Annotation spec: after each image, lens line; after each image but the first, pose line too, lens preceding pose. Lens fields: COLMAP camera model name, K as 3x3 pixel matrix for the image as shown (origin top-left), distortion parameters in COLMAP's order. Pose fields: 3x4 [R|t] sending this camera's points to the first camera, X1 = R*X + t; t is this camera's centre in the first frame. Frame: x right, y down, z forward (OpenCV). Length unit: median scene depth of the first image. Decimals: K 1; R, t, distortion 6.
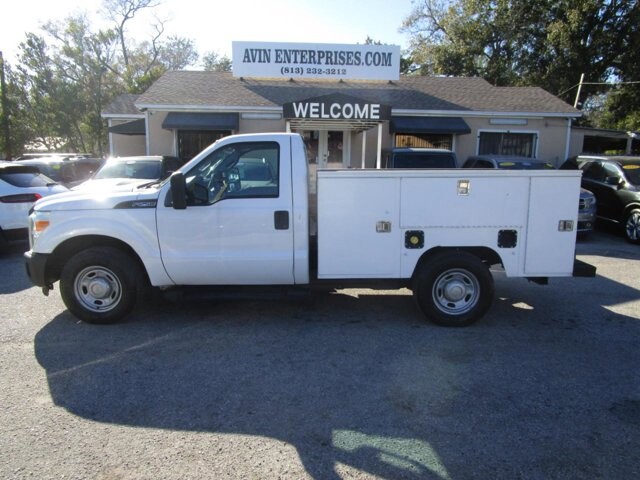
lens RADIAL K [[462.7, 0, 336.9], [0, 462.7, 249.6], [0, 0, 1]] dist [-0.029059, 0.018379]
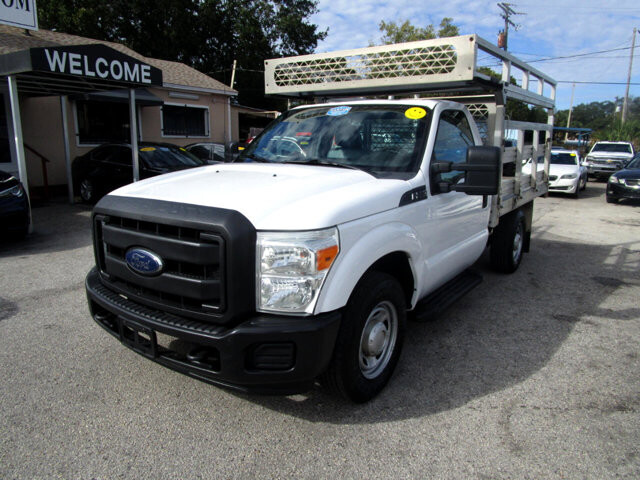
lens RADIAL K [[462.7, 0, 324.4], [0, 462.7, 225.5], [0, 0, 1]] dist [-0.029059, 0.018379]
pose [[0.581608, -0.148828, 0.799739, -0.430882], [0.146659, 0.986196, 0.076870, -0.052243], [-0.800140, 0.072580, 0.595406, 0.283901]]
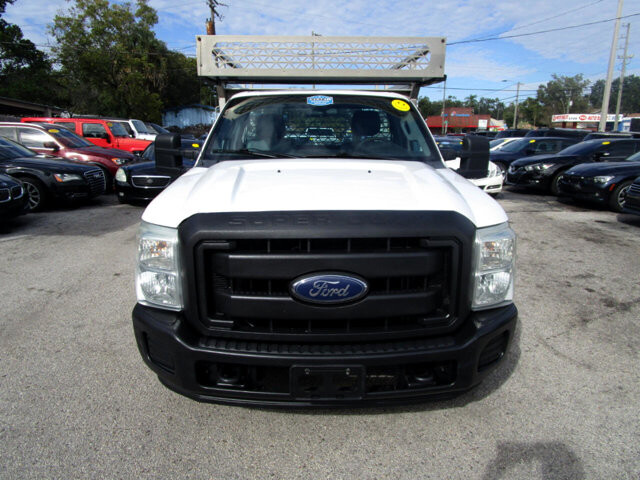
lens RADIAL K [[462.7, 0, 296.6], [0, 462.7, 230.5], [0, 0, 1]] dist [-0.029059, 0.018379]
pose [[-0.016499, -0.222752, 0.974736, -0.547803], [0.183241, 0.957684, 0.221957, -0.163579], [-0.982930, 0.182273, 0.025016, 0.834761]]
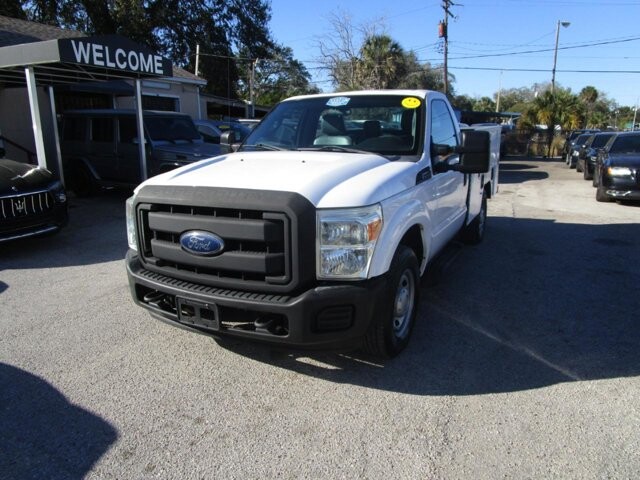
lens RADIAL K [[462.7, 0, 337.7], [0, 462.7, 235.8], [0, 0, 1]] dist [-0.029059, 0.018379]
pose [[0.431773, -0.214404, 0.876129, -0.575351], [0.177404, 0.972551, 0.150572, -0.068371], [-0.884364, 0.090416, 0.457958, 0.365670]]
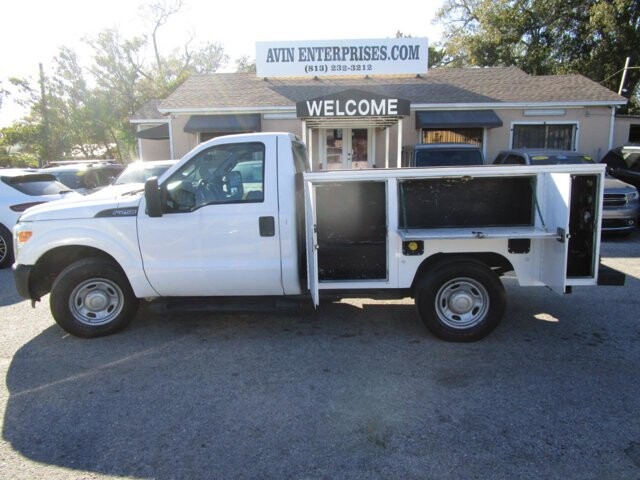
lens RADIAL K [[462.7, 0, 335.1], [0, 462.7, 254.2], [0, 0, 1]] dist [-0.029059, 0.018379]
pose [[0.995849, -0.010832, -0.090373, 0.042784], [0.011946, 0.999859, 0.011792, -0.007726], [0.090232, -0.012823, 0.995838, 0.036165]]
